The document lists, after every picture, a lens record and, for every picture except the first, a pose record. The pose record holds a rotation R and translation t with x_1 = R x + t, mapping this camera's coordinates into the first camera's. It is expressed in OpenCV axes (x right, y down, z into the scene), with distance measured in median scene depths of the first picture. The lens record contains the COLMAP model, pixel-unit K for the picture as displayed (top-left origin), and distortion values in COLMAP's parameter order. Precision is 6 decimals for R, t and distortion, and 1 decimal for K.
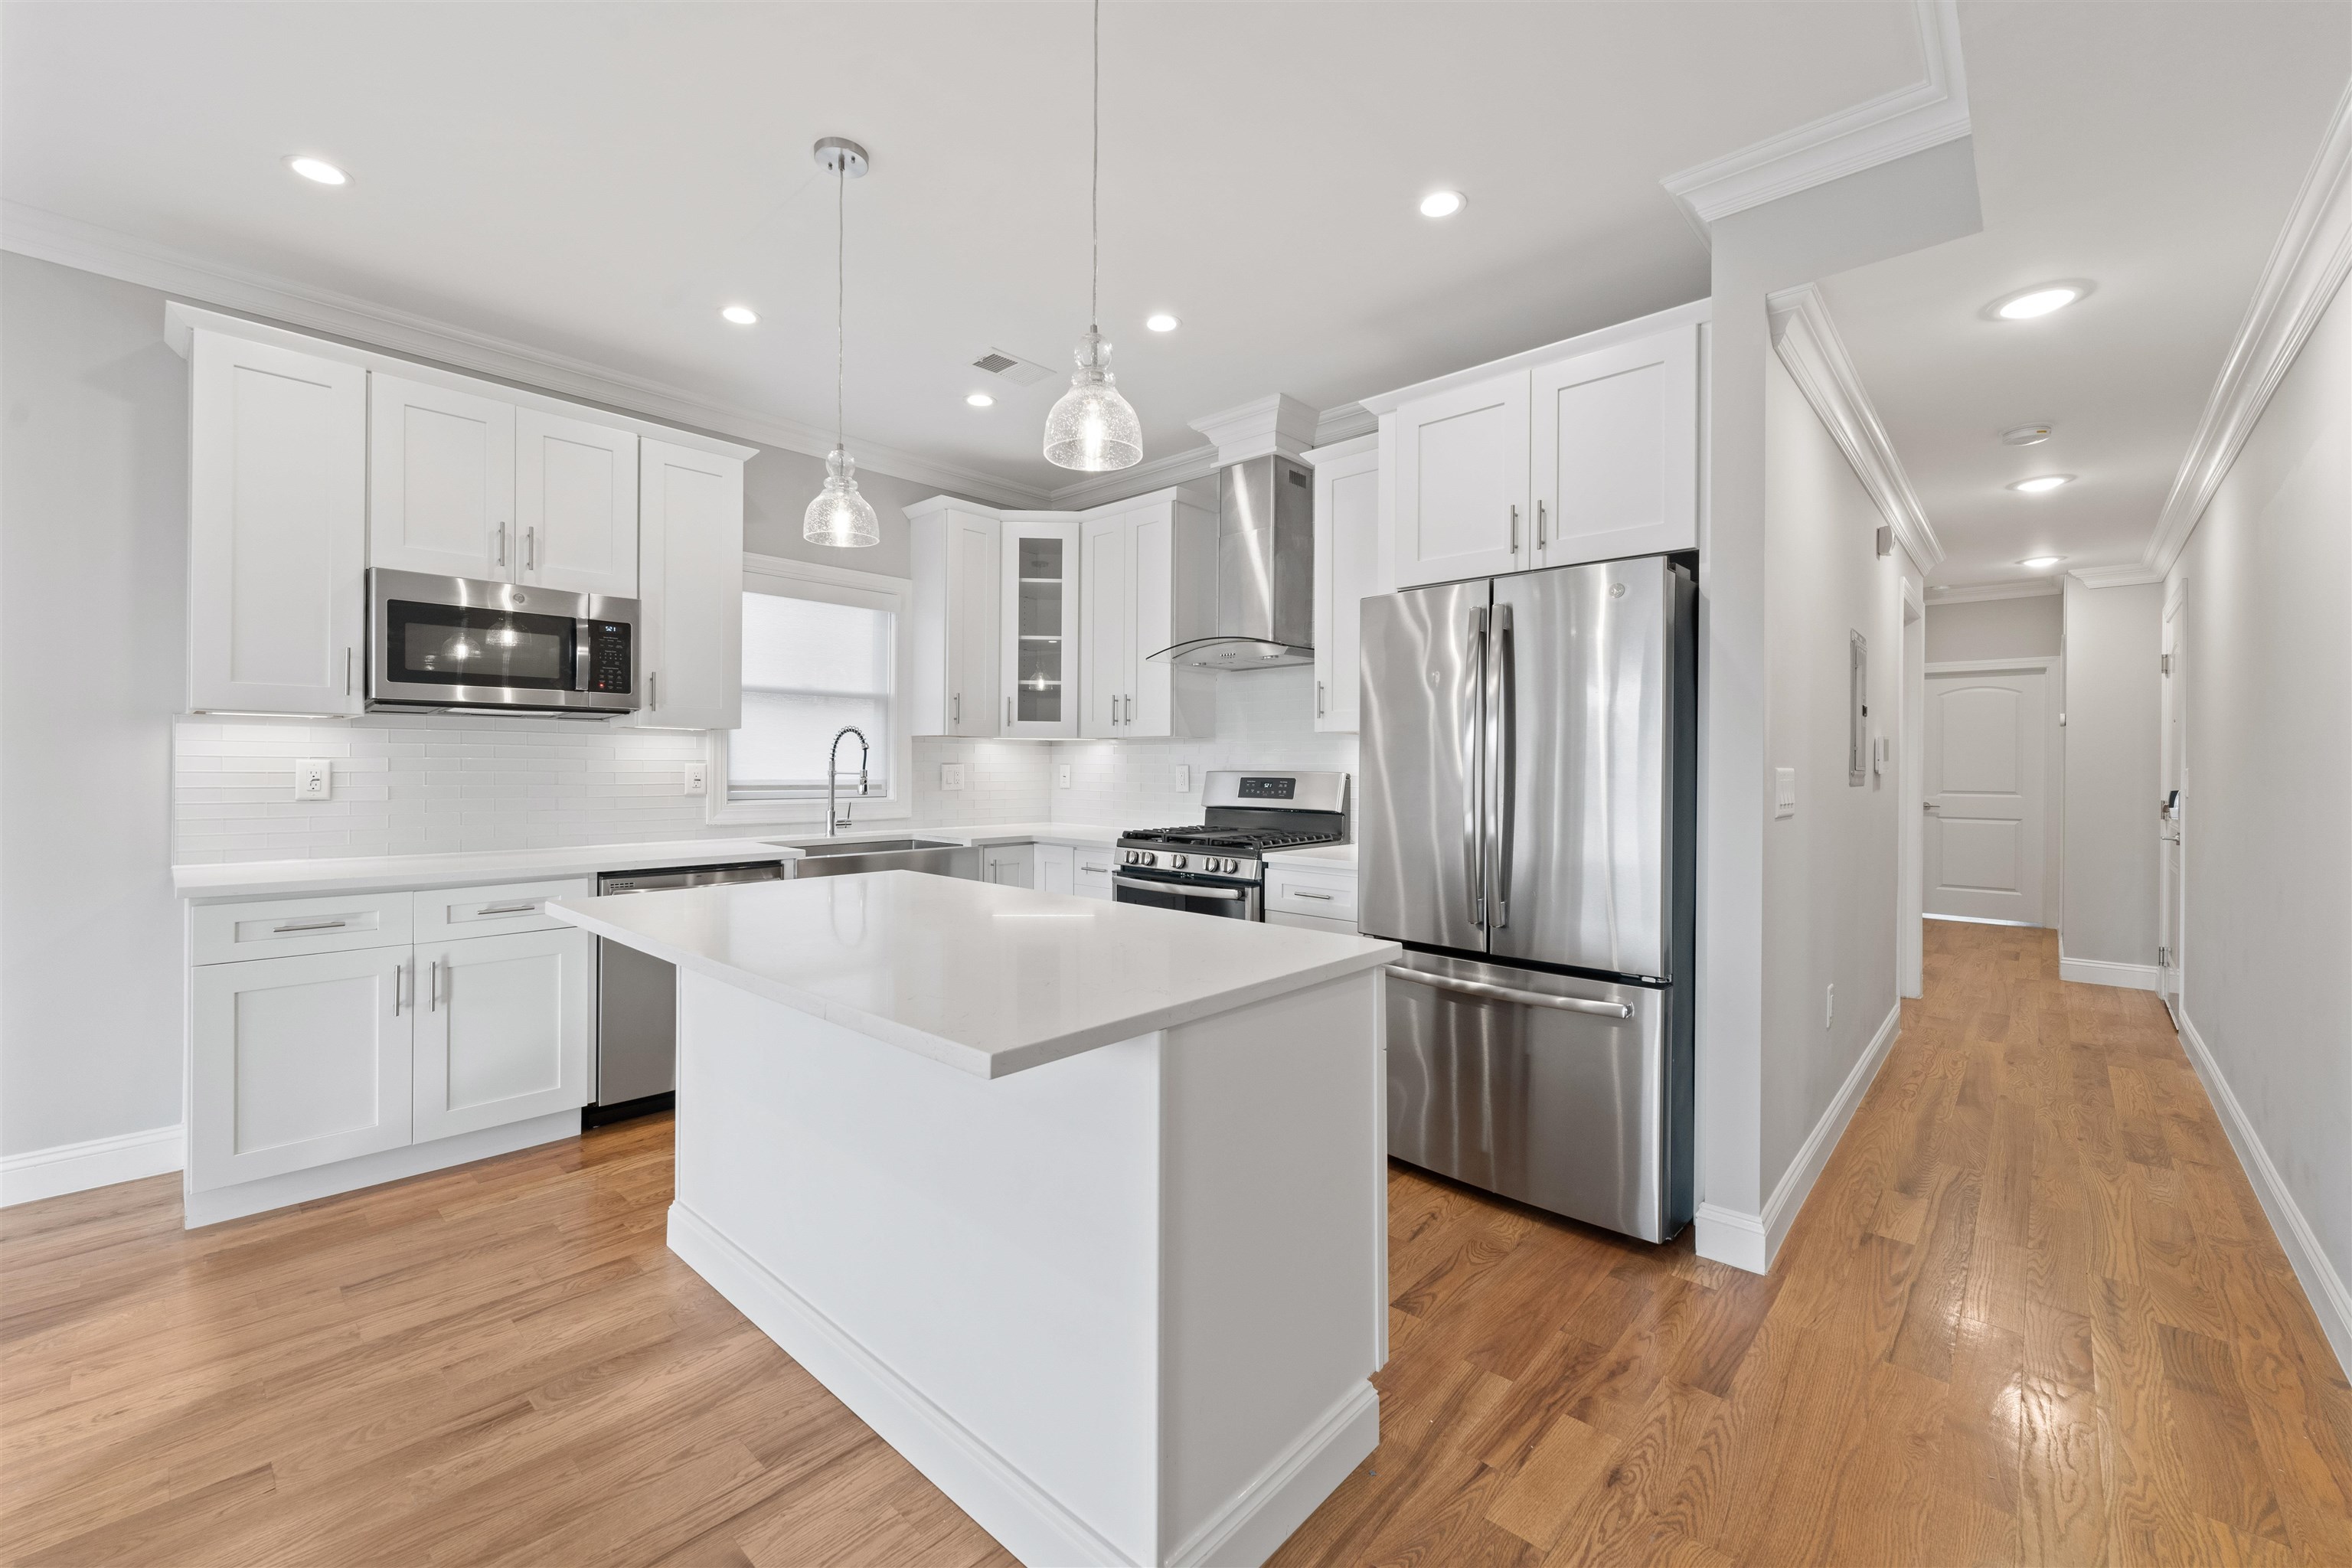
lens RADIAL K [[951.9, 0, 1171.0], [0, 951.9, 767.8], [0, 0, 1]] dist [-0.000195, 0.000134]
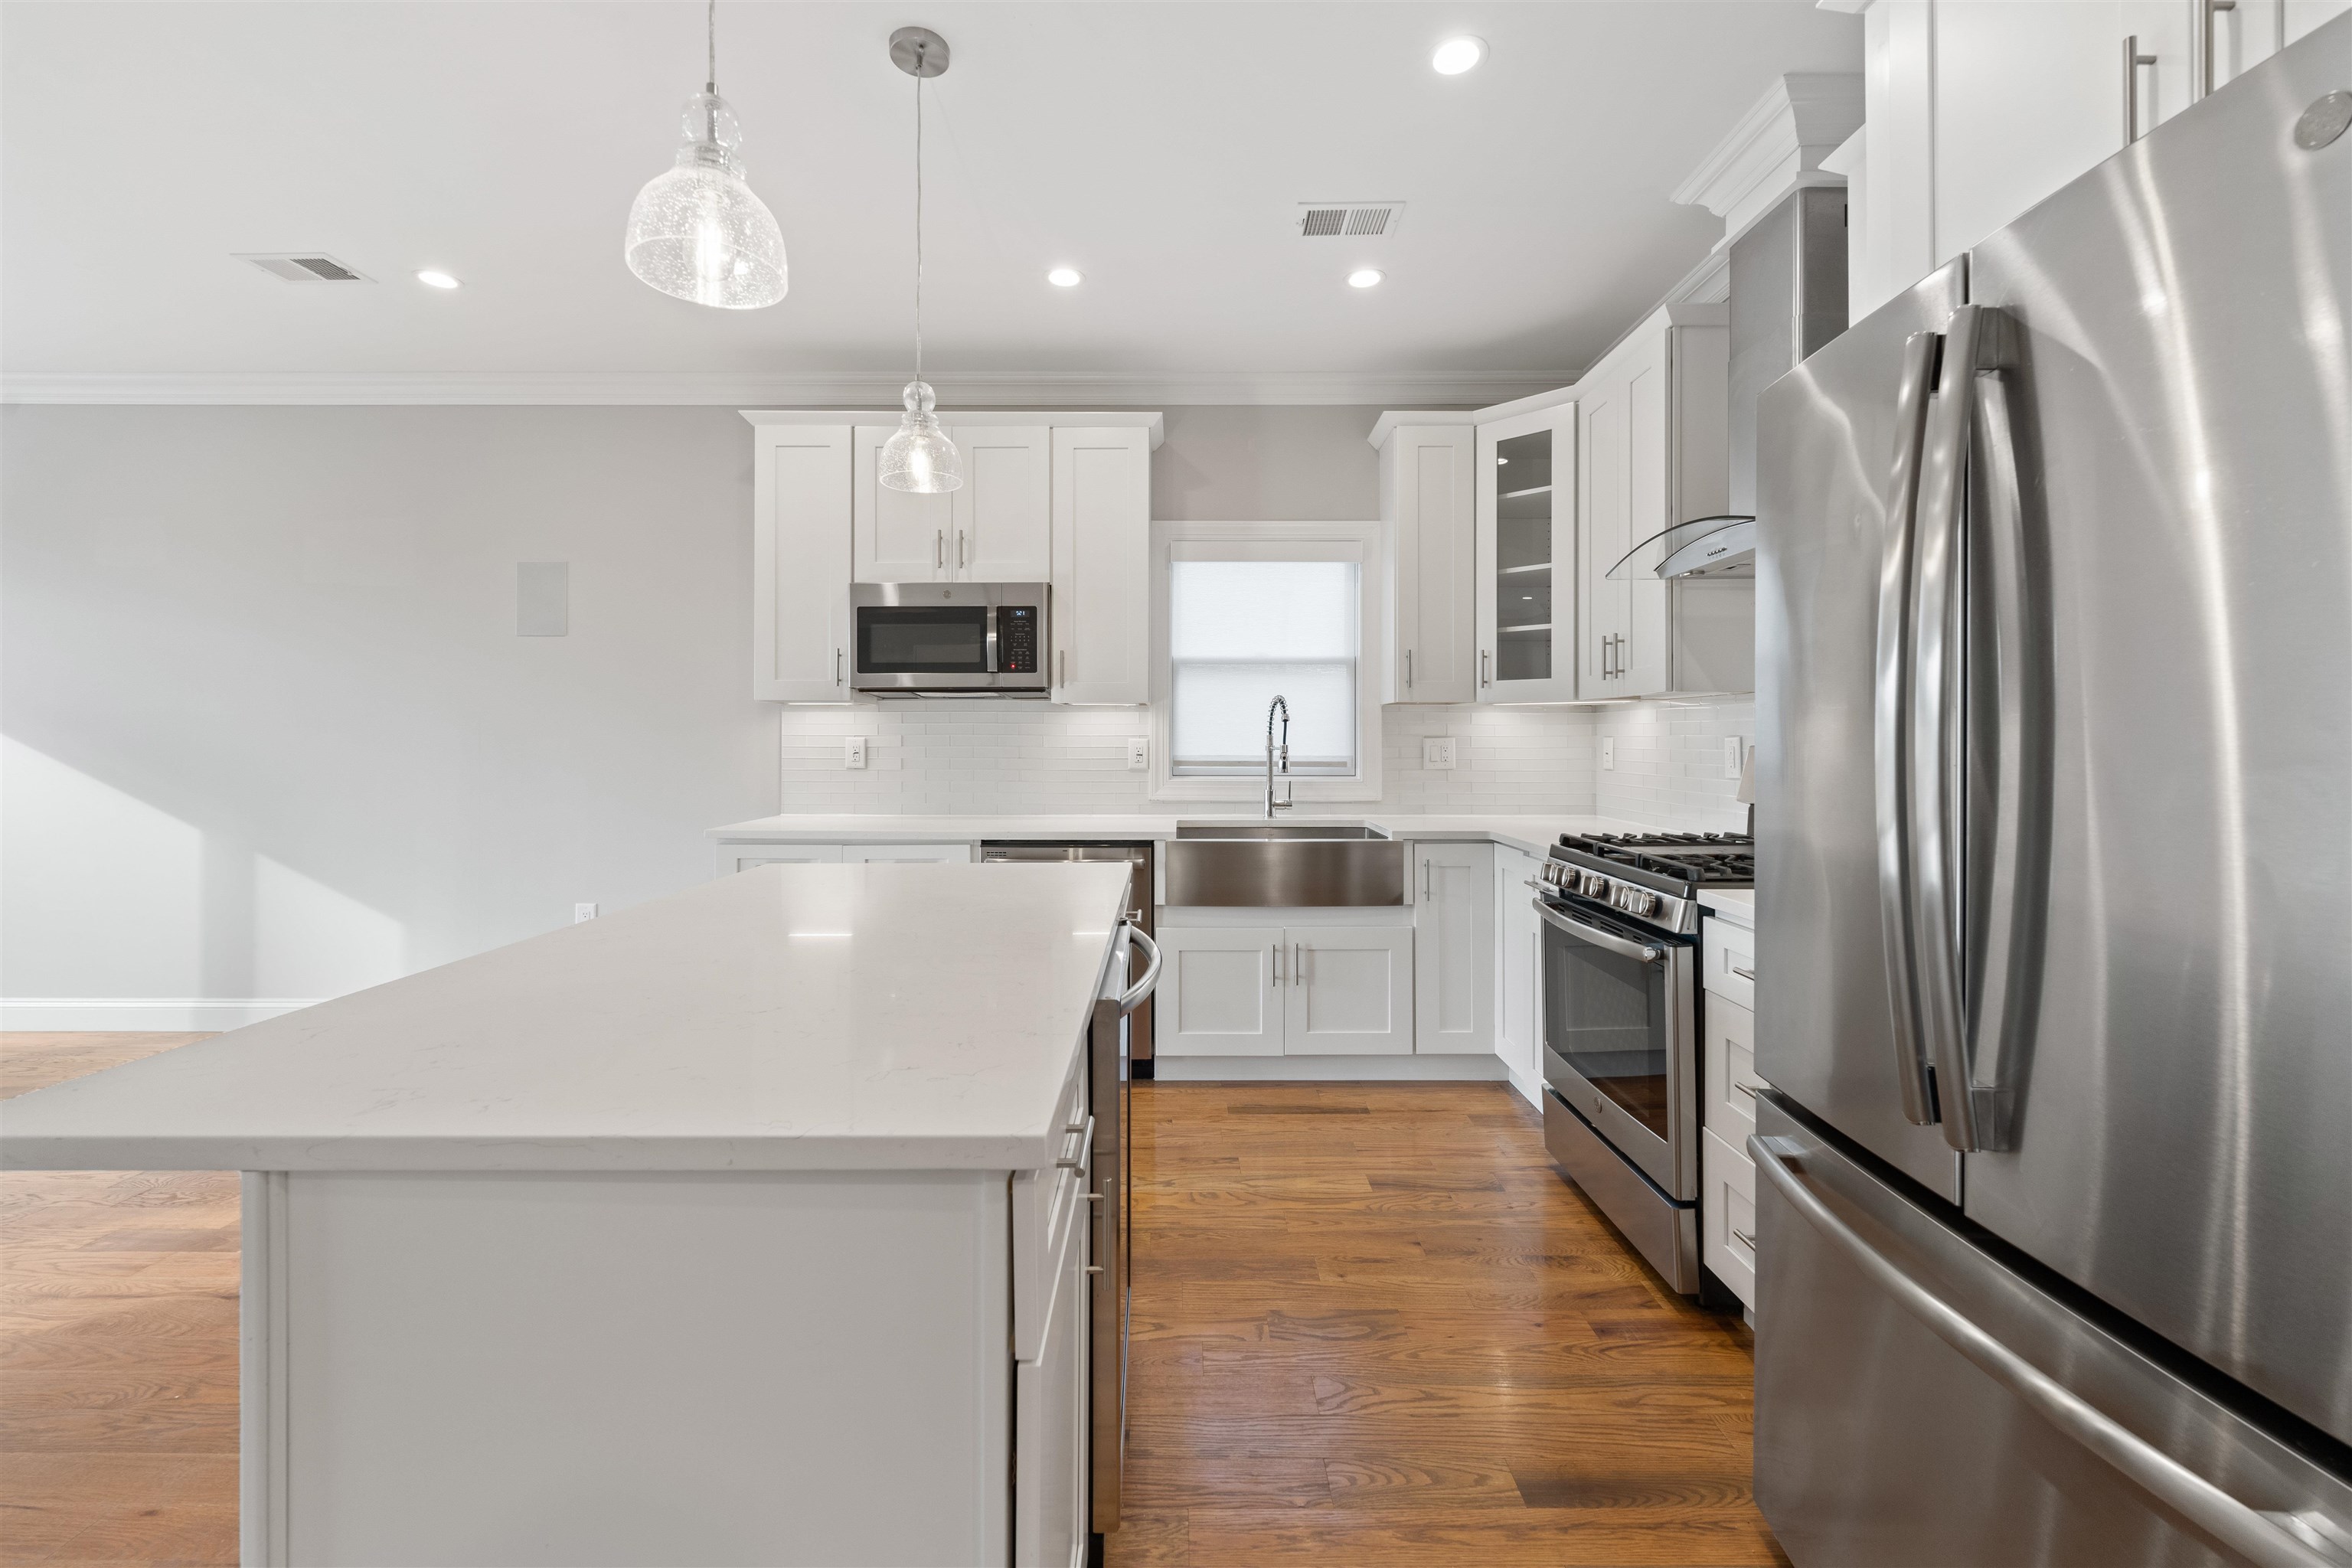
lens RADIAL K [[962.1, 0, 1175.3], [0, 962.1, 738.4], [0, 0, 1]] dist [0.000327, 0.000061]
pose [[0.676841, -0.006107, -0.736104, 0.309191], [0.002159, 0.999978, -0.006311, 0.002173], [0.736126, 0.002682, 0.676839, 0.376658]]
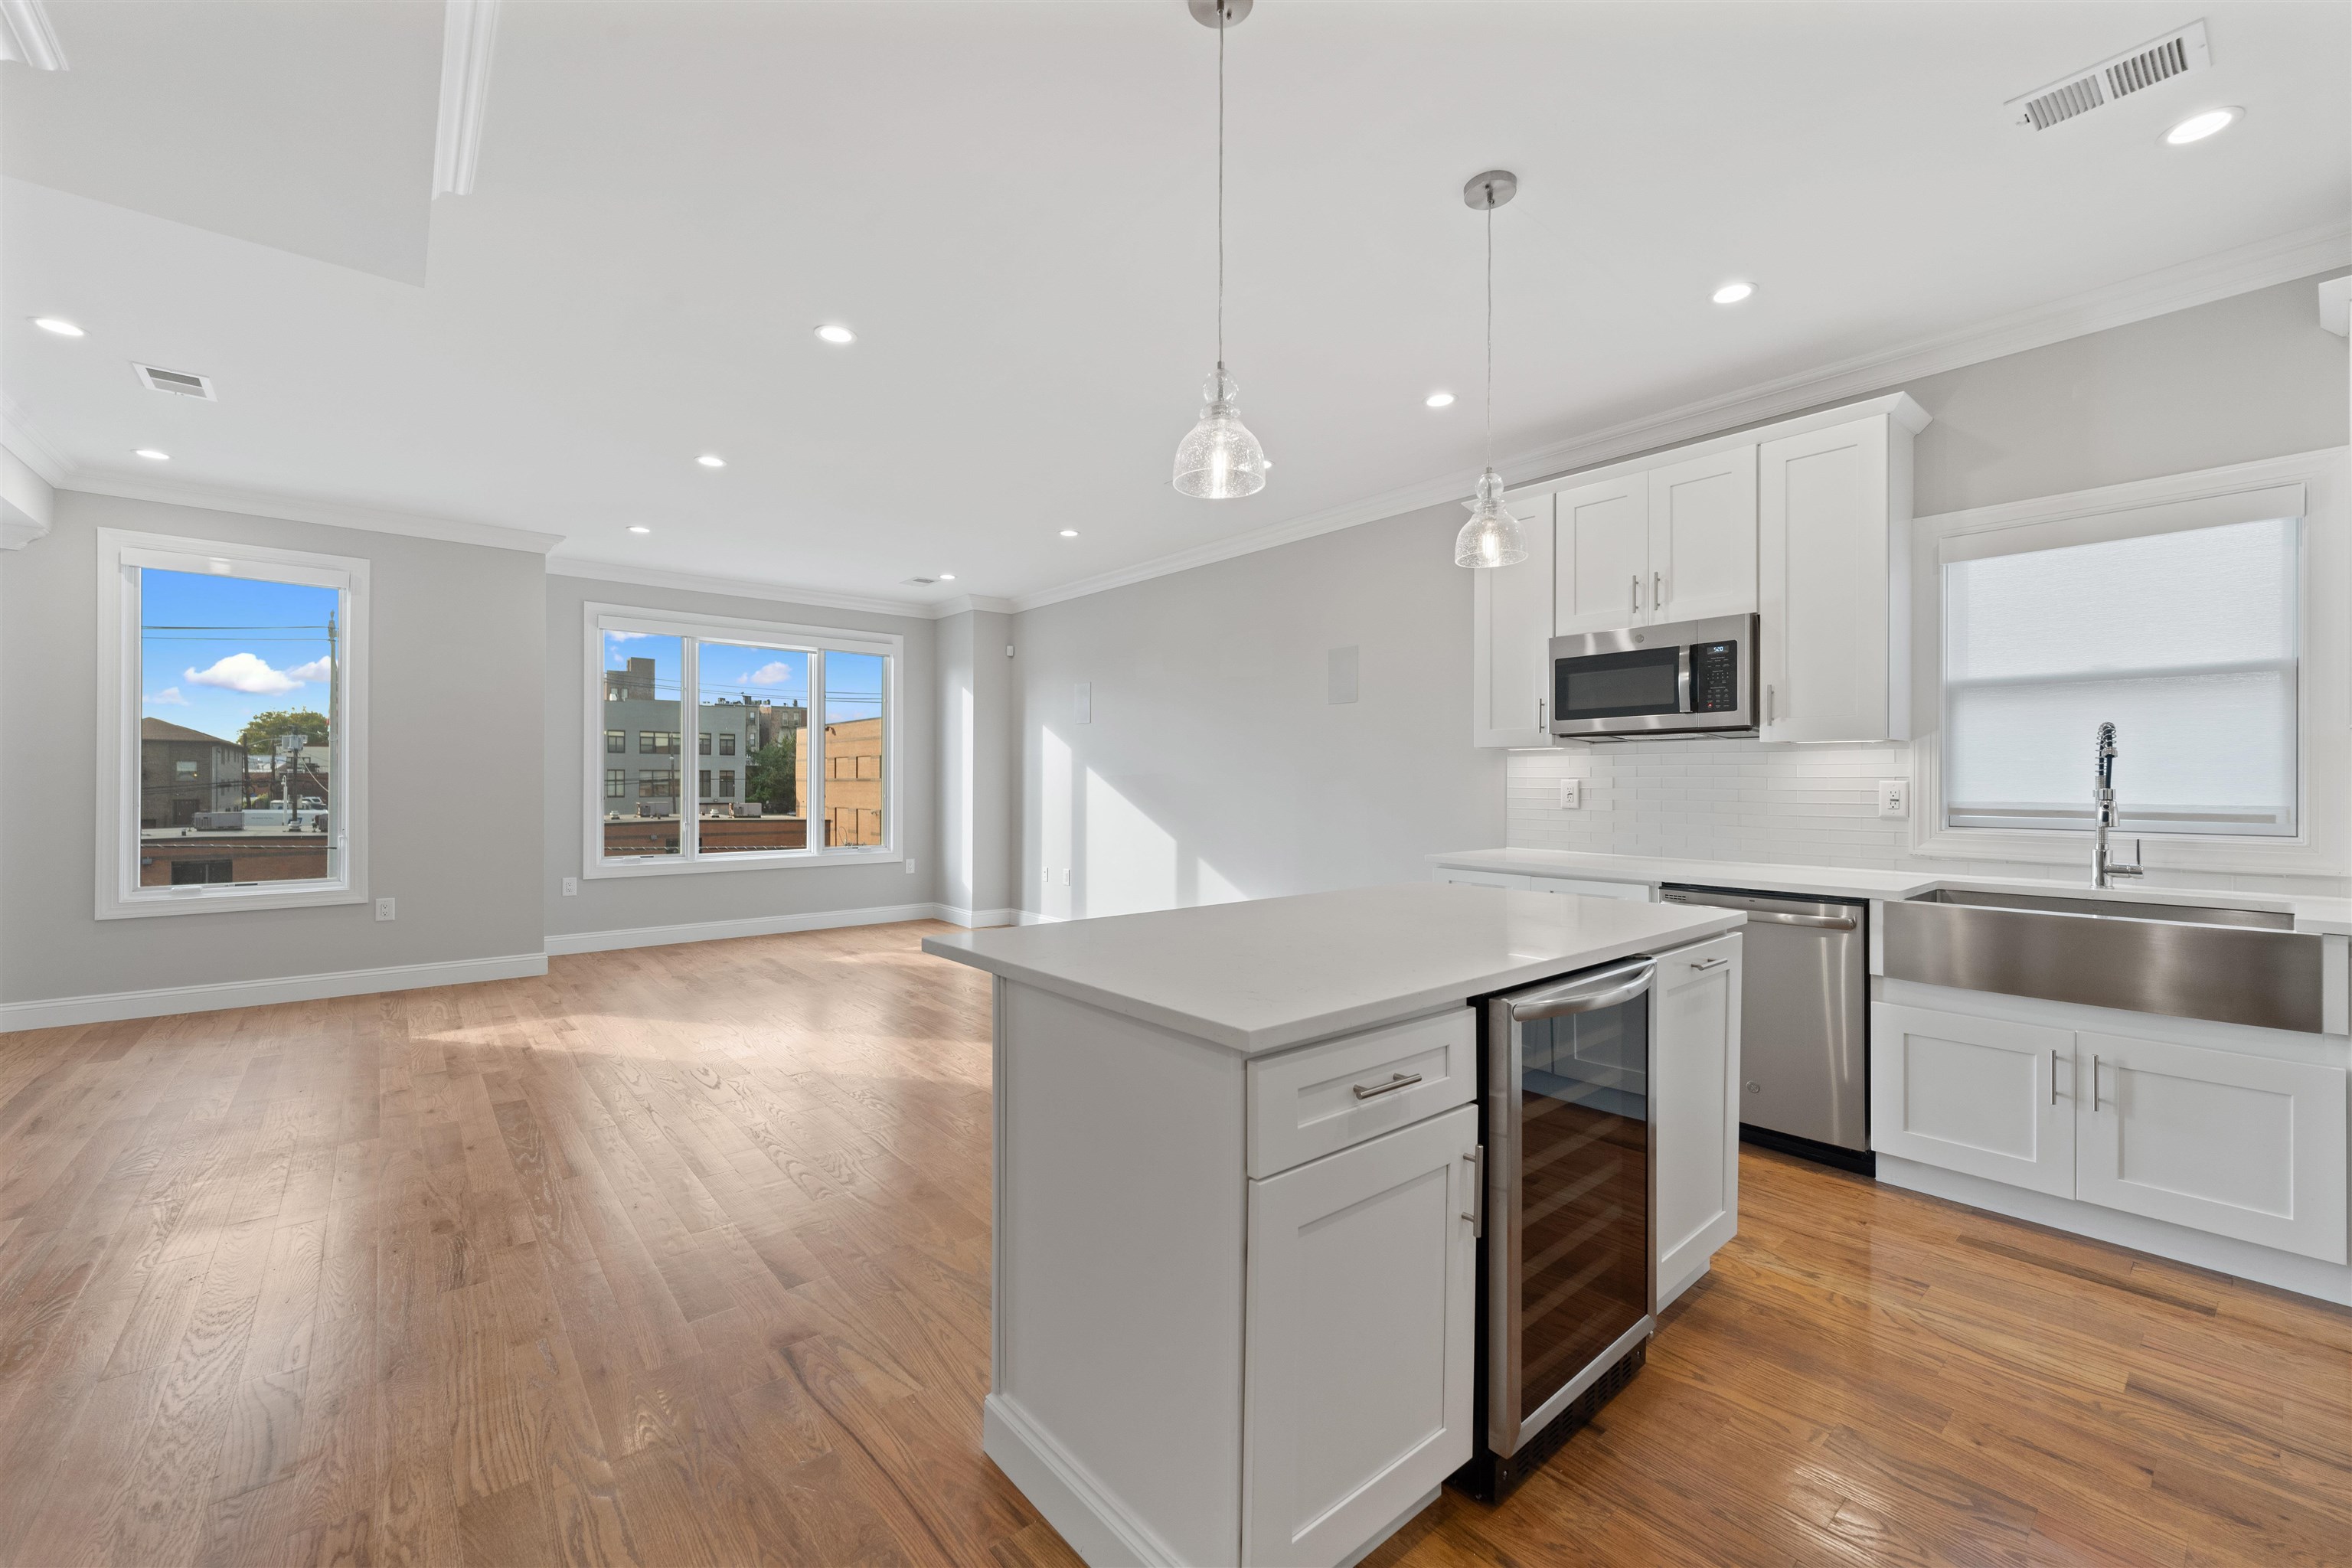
lens RADIAL K [[944.9, 0, 1172.5], [0, 944.9, 783.4], [0, 0, 1]] dist [-0.000513, -0.000448]
pose [[-0.128537, -0.004546, -0.991694, 0.467767], [-0.004727, 0.999981, -0.003971, 0.004791], [0.991693, 0.004177, -0.128556, 0.522597]]
